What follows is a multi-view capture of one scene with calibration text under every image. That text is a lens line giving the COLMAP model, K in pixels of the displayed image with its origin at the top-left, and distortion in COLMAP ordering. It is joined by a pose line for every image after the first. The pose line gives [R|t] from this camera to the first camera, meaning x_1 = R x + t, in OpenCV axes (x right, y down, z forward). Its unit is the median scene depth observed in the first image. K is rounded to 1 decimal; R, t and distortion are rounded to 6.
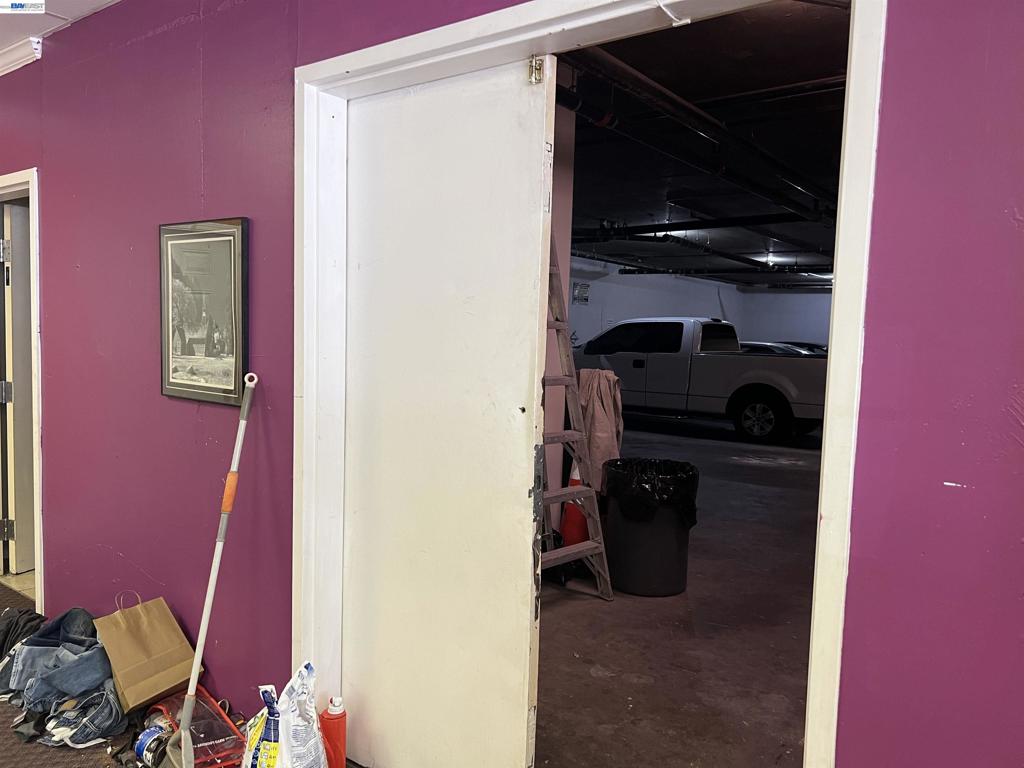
lens RADIAL K [[771.1, 0, 512.3], [0, 771.1, 390.9], [0, 0, 1]] dist [0.037106, -0.023041]
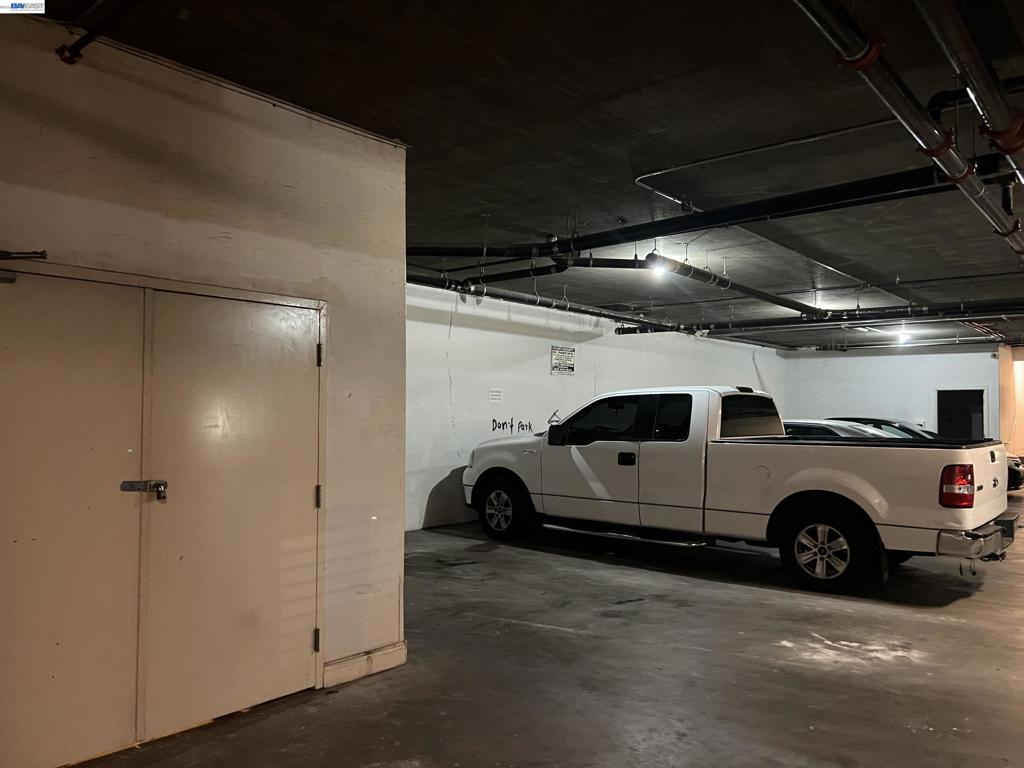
lens RADIAL K [[771.1, 0, 515.0], [0, 771.1, 375.8], [0, 0, 1]] dist [0.037106, -0.023041]
pose [[0.998332, -0.029400, -0.049696, 0.094737], [0.023025, 0.991977, -0.124306, -0.023555], [0.052952, 0.122954, 0.990999, 0.310501]]
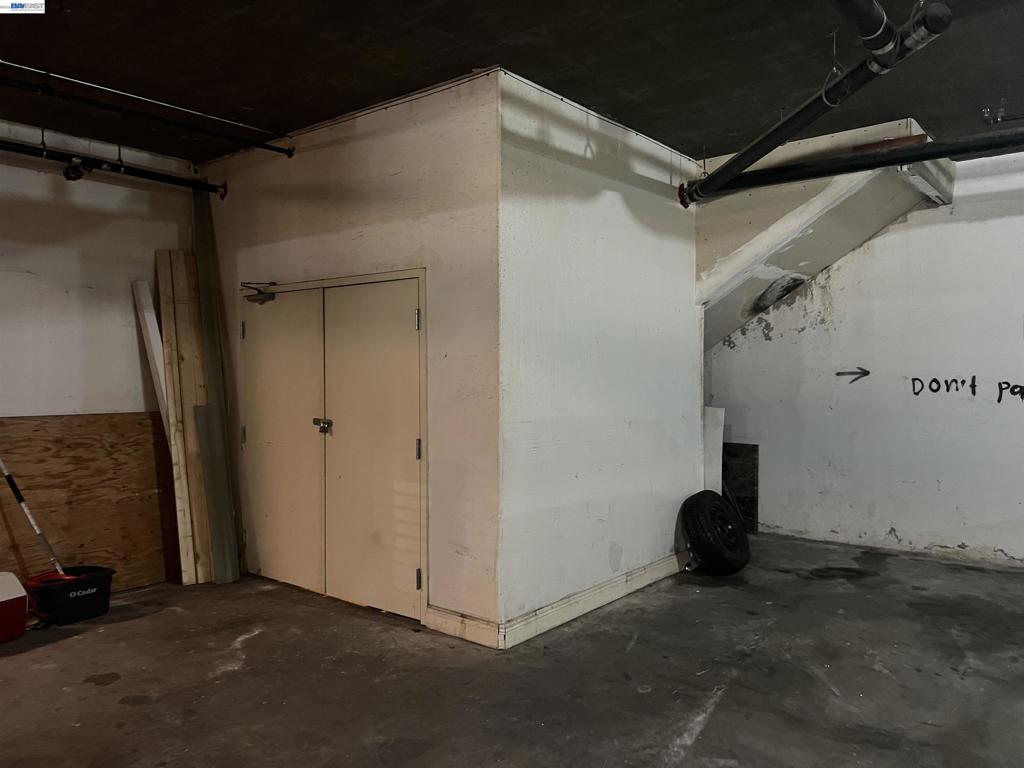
lens RADIAL K [[771.1, 0, 519.2], [0, 771.1, 377.5], [0, 0, 1]] dist [0.037106, -0.023041]
pose [[-0.021386, -0.028699, -0.999359, 0.369224], [-0.075791, 0.996758, -0.027002, -0.043691], [0.996894, 0.075165, -0.023492, 0.719679]]
